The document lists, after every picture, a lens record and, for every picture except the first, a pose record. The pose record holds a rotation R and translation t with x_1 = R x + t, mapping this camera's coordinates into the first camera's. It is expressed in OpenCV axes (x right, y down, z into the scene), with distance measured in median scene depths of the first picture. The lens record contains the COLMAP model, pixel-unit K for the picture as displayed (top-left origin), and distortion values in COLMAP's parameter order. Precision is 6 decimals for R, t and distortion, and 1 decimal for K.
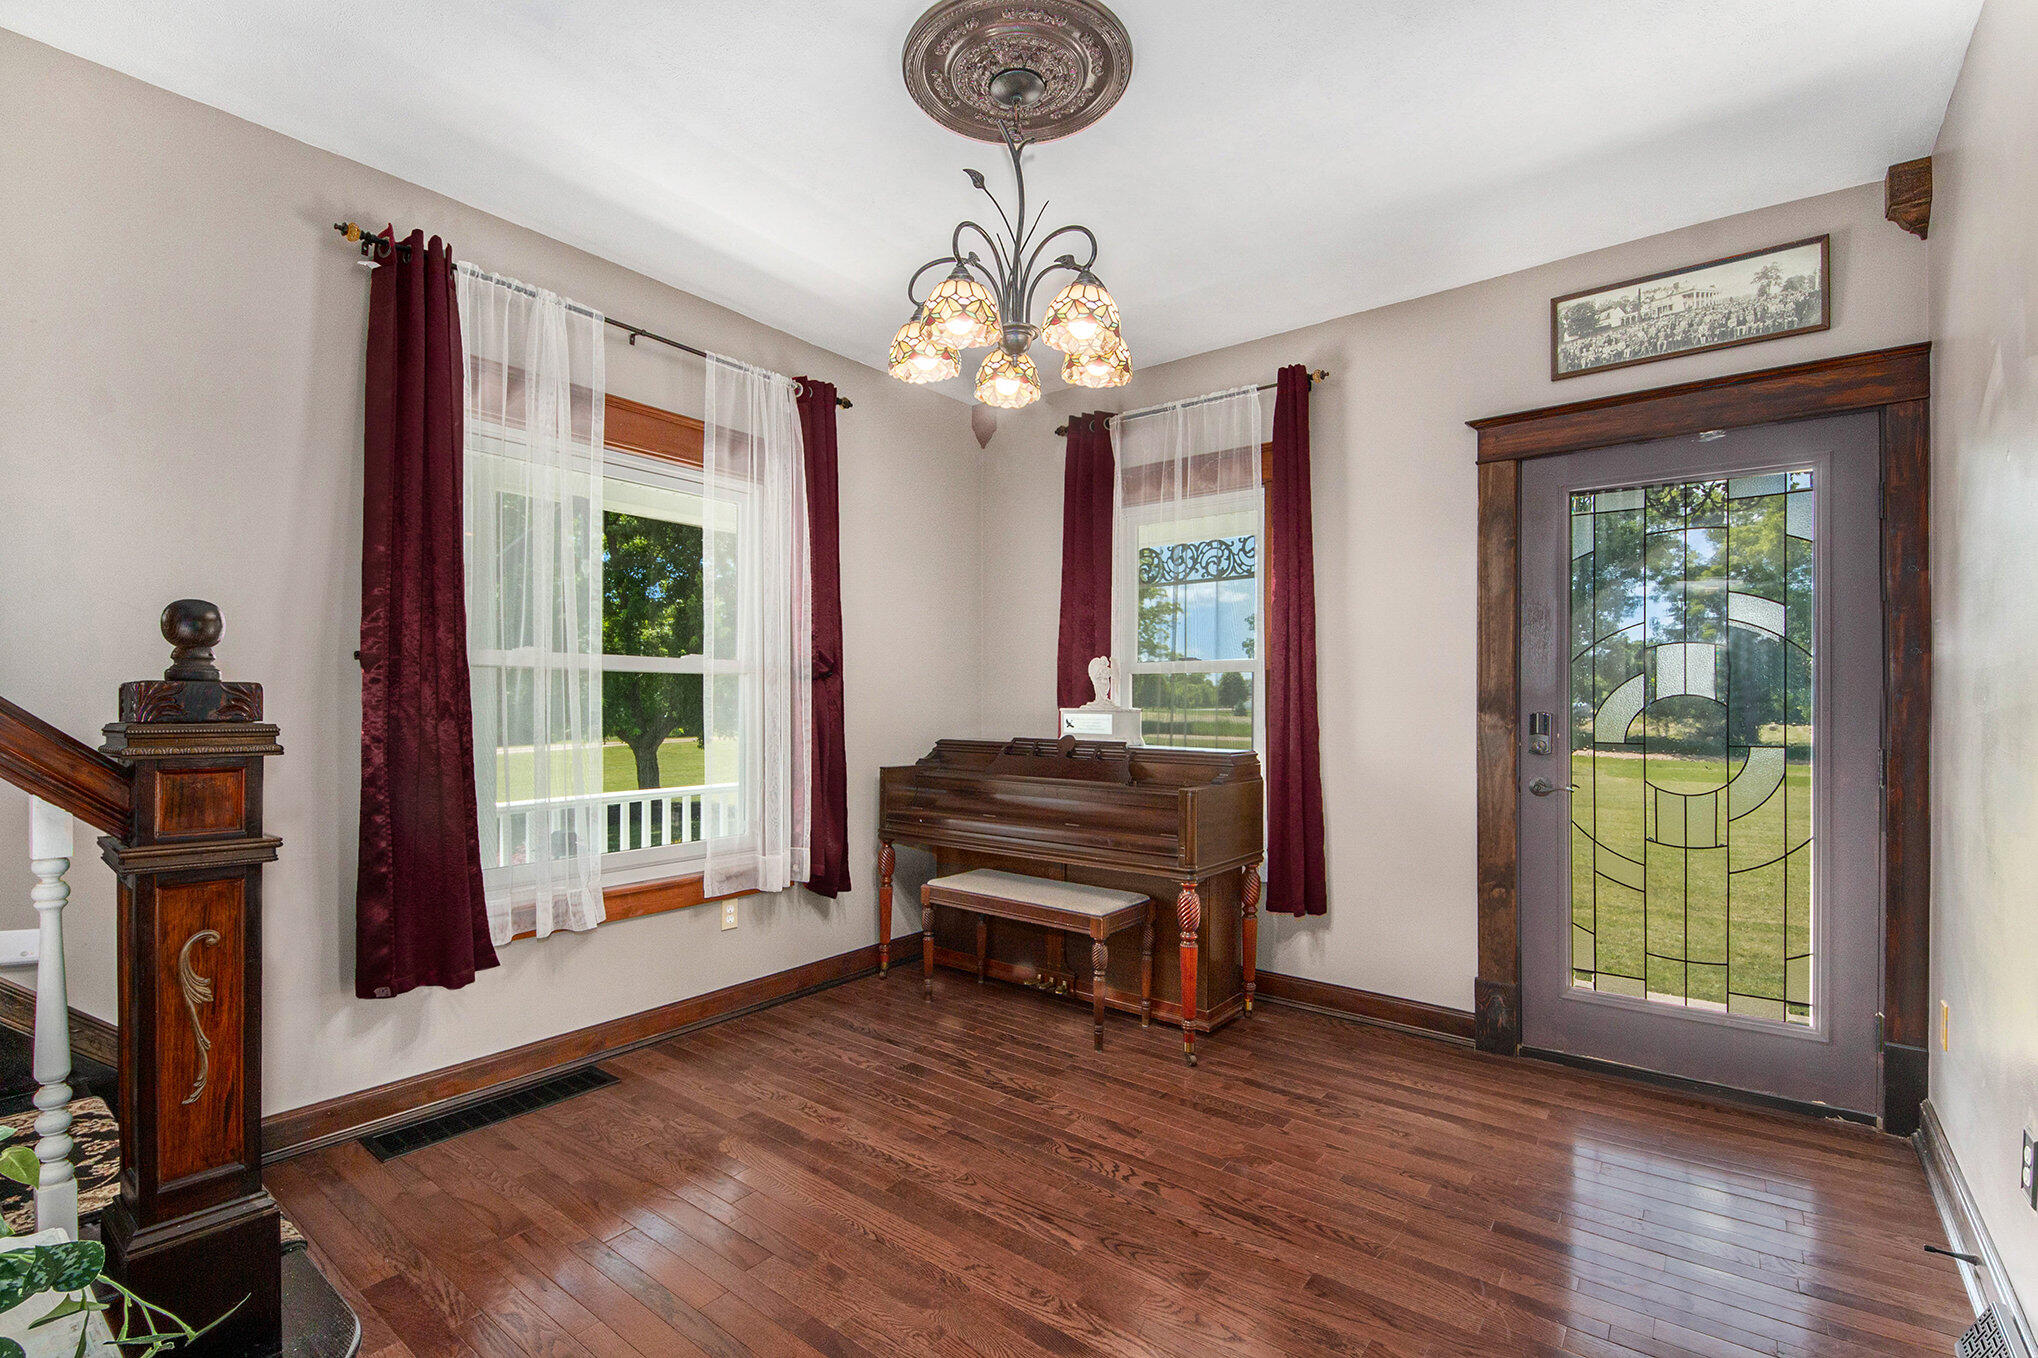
lens RADIAL K [[908.8, 0, 1016.8], [0, 908.8, 687.4], [0, 0, 1]] dist [0.003190, -0.000115]
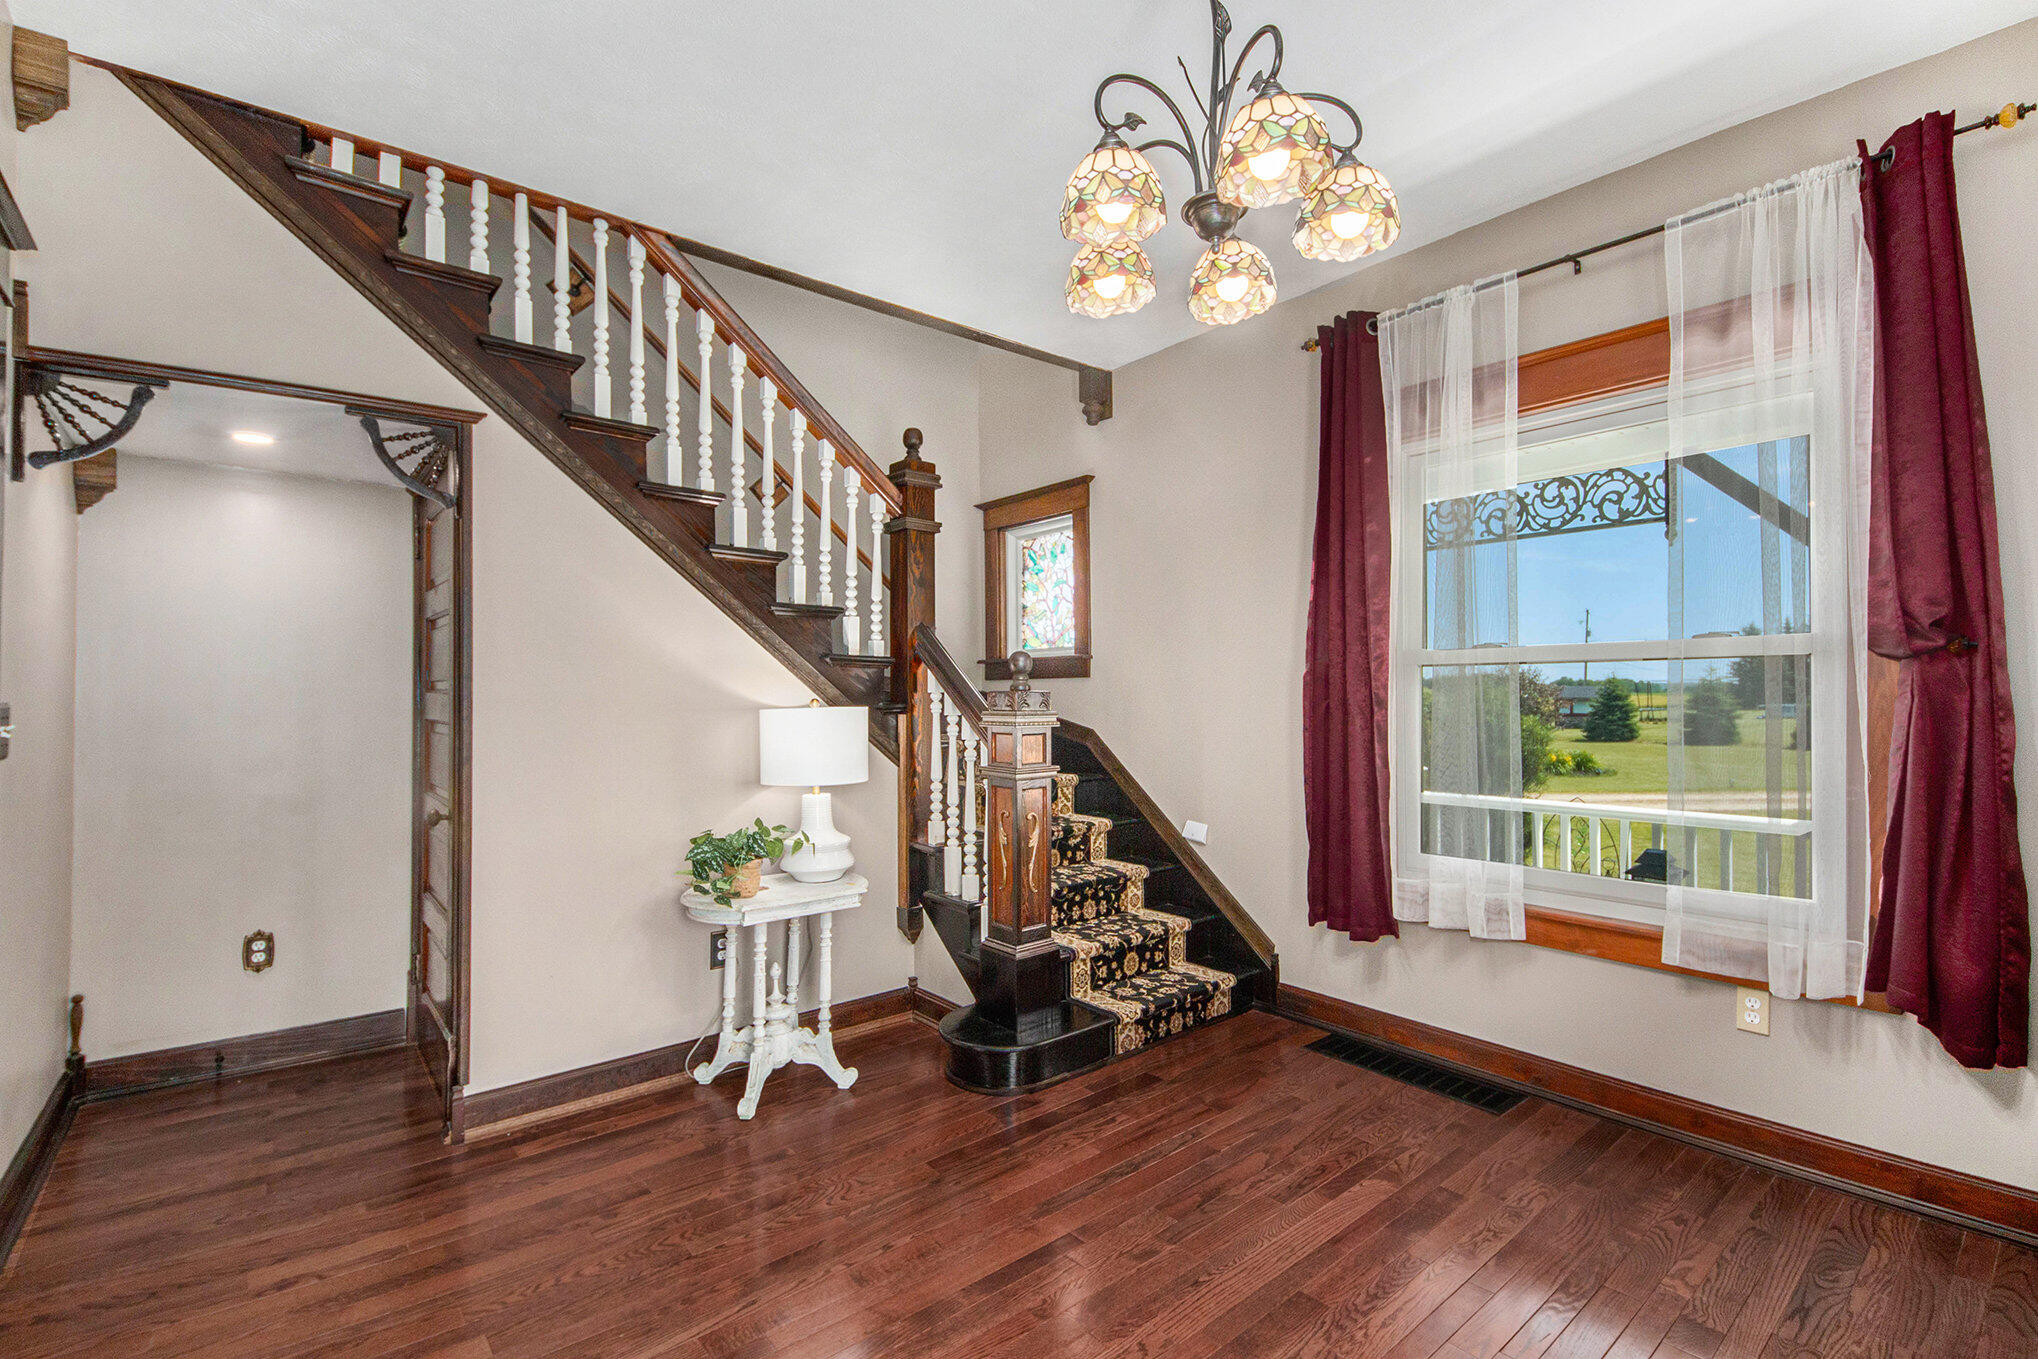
lens RADIAL K [[908.8, 0, 1017.9], [0, 908.8, 695.1], [0, 0, 1]] dist [0.003190, -0.000115]
pose [[-0.215511, -0.007879, -0.976470, 0.540883], [0.012771, 0.999859, -0.010887, 0.016873], [0.976418, -0.014817, -0.215380, 0.710286]]
